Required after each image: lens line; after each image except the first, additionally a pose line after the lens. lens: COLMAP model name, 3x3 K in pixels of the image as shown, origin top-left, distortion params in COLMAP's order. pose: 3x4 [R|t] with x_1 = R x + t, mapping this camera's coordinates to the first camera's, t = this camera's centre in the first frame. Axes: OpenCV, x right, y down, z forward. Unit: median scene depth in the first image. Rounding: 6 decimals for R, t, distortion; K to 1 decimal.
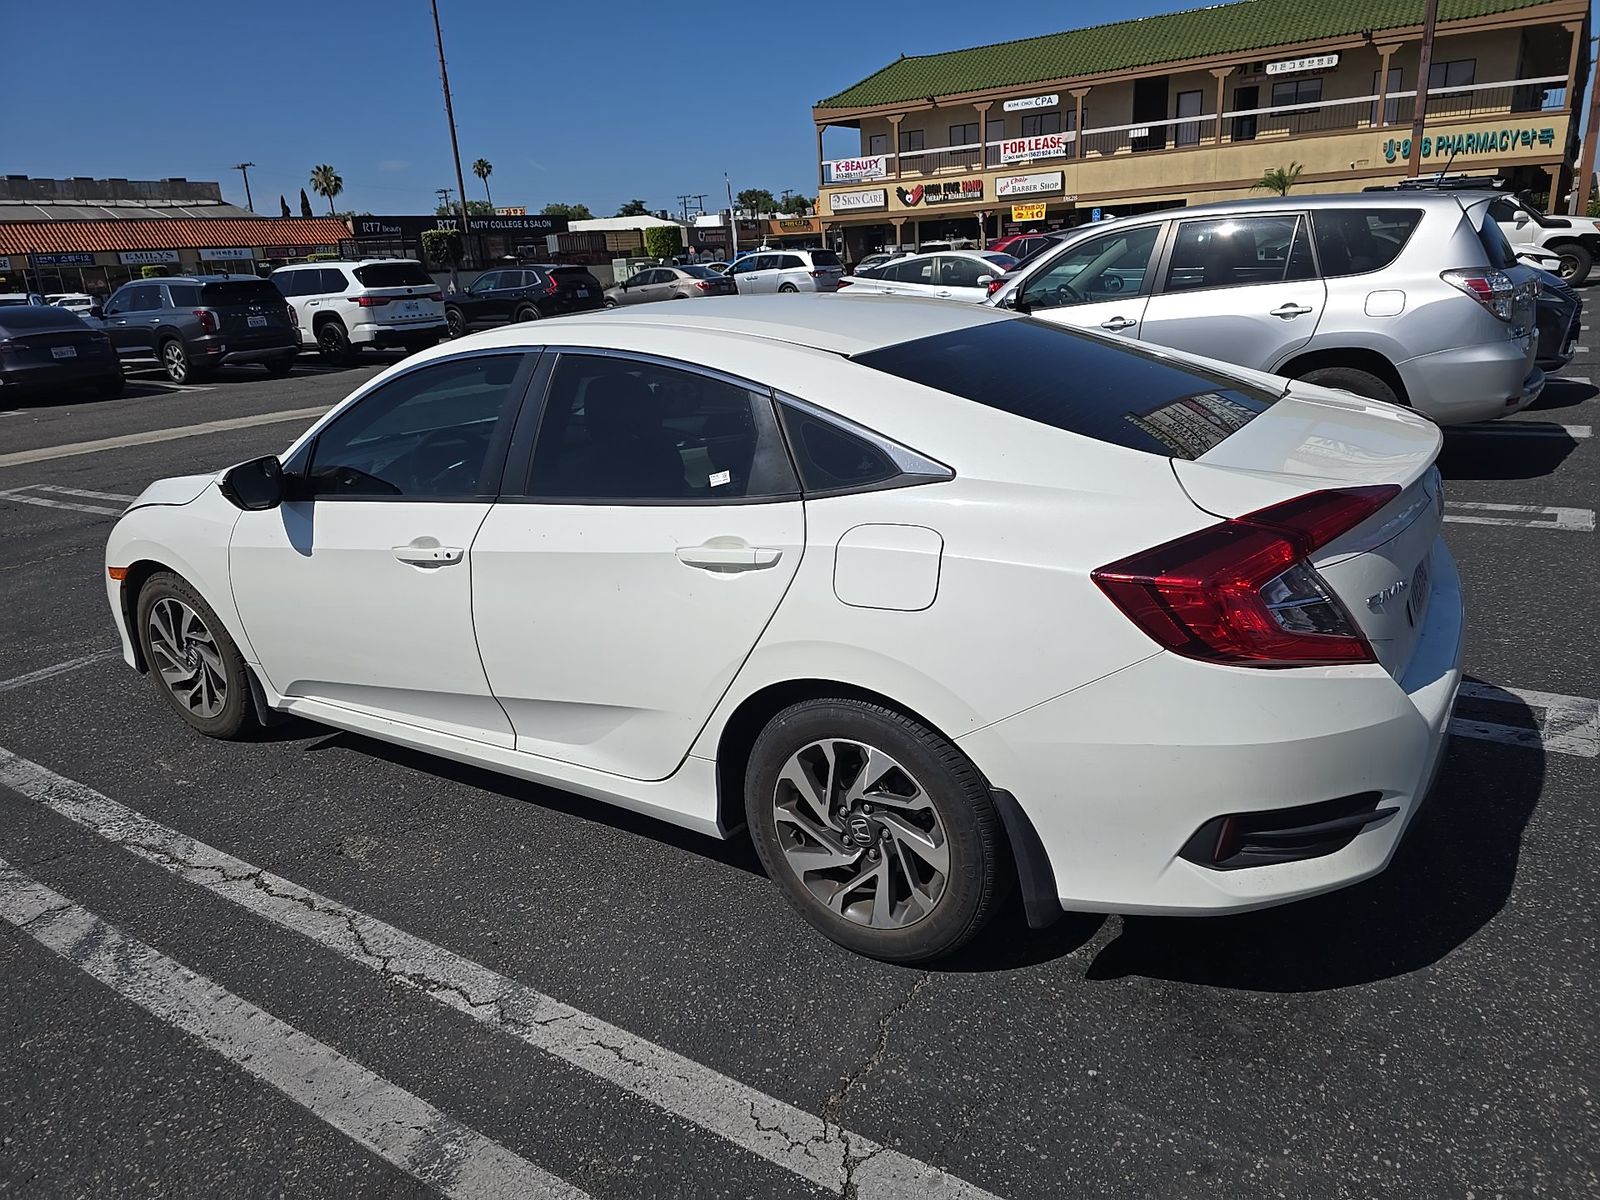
lens RADIAL K [[1061.0, 0, 752.8], [0, 1061.0, 593.9], [0, 0, 1]] dist [0.052844, -0.036343]
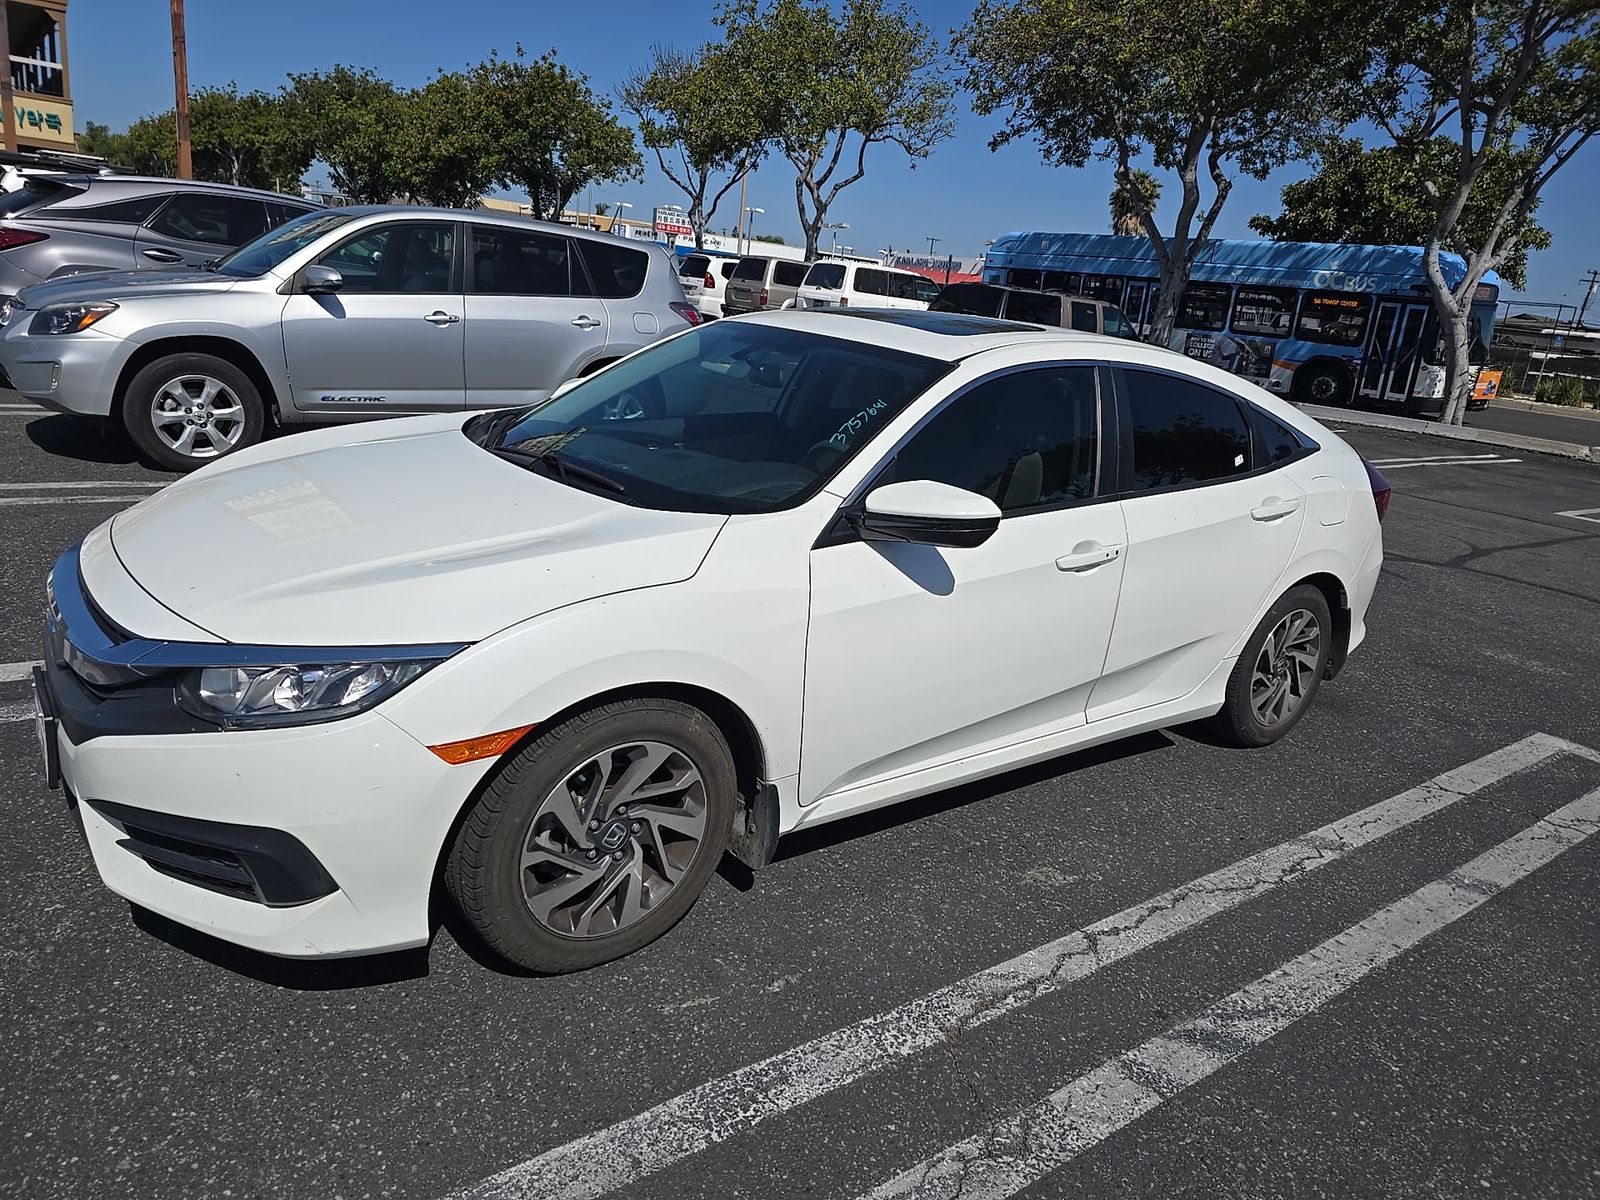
lens RADIAL K [[1064.3, 0, 800.0], [0, 1064.3, 600.0], [0, 0, 1]] dist [0.041684, -0.038803]
pose [[0.311505, -0.174725, 0.934043, -1.381488], [0.151608, 0.979497, 0.132667, -0.179165], [-0.938072, 0.100282, 0.331608, 0.930056]]
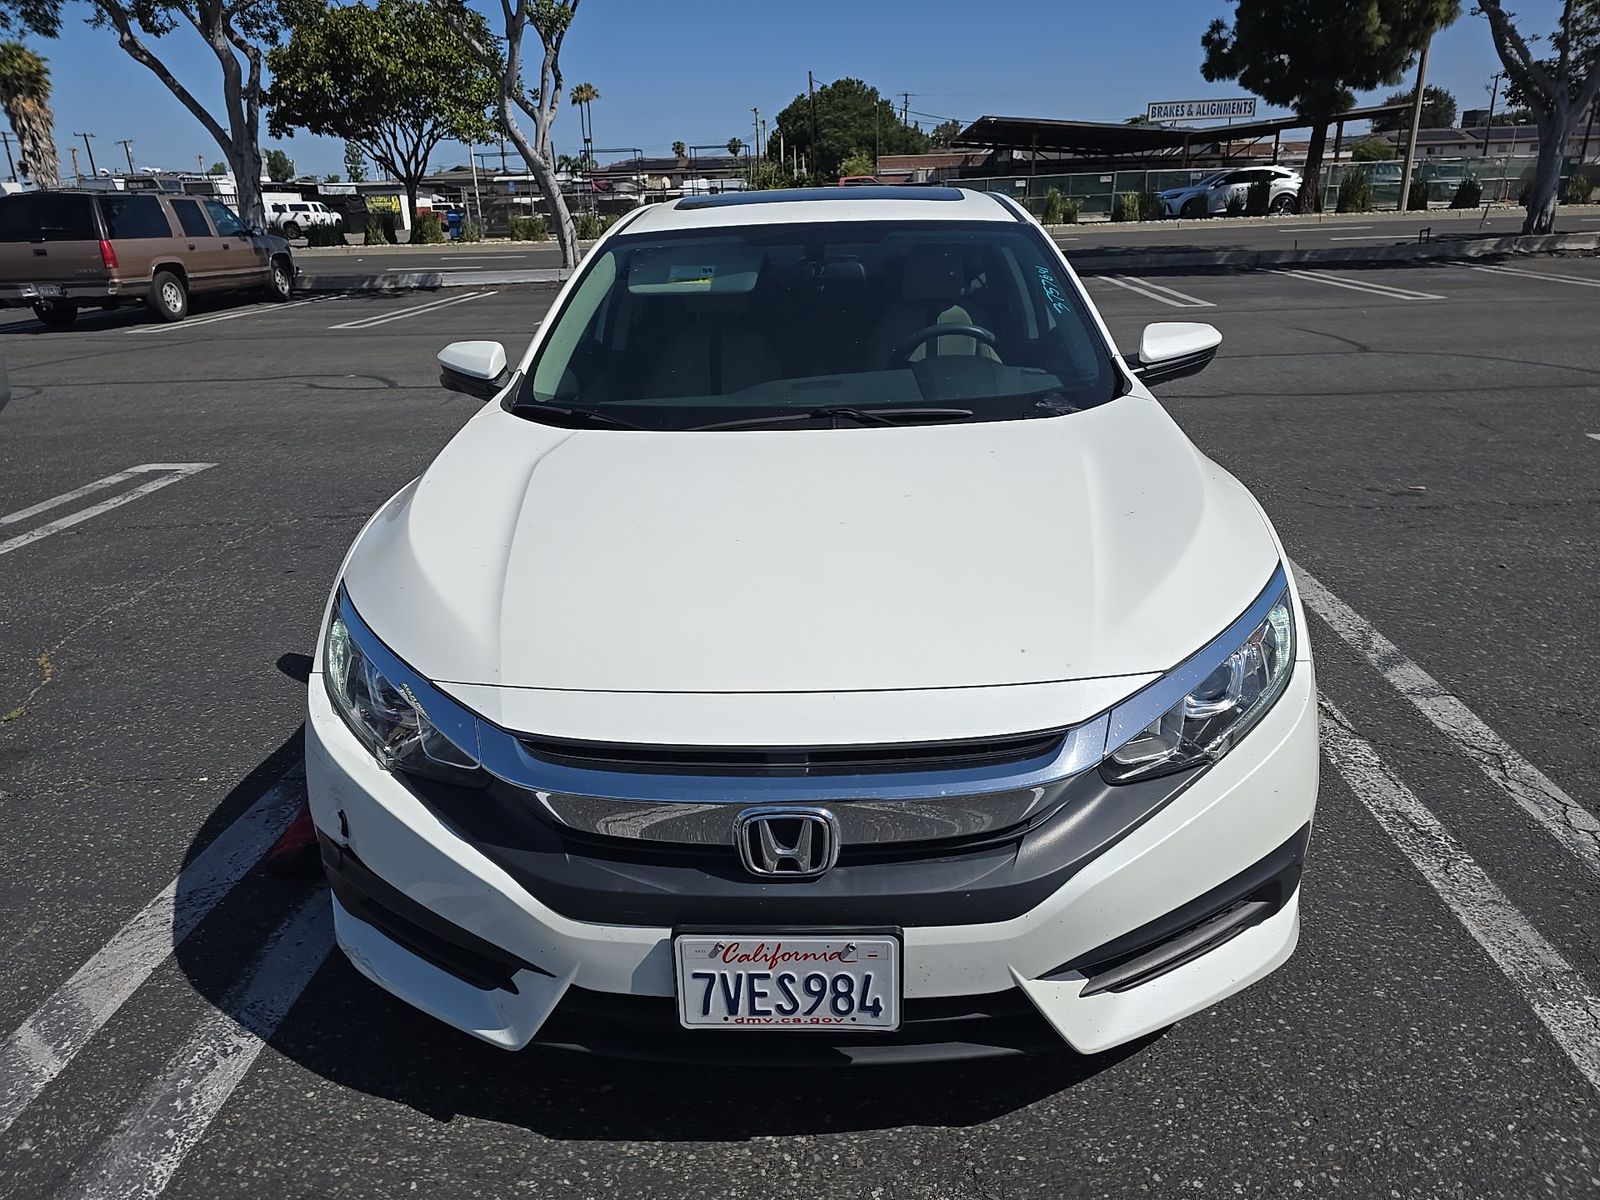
lens RADIAL K [[1064.3, 0, 800.0], [0, 1064.3, 600.0], [0, 0, 1]] dist [0.041684, -0.038803]
pose [[-0.521894, -0.221556, 0.823735, -1.193627], [0.308183, 0.851478, 0.424274, -0.447844], [-0.795393, 0.475287, -0.376101, 1.864439]]
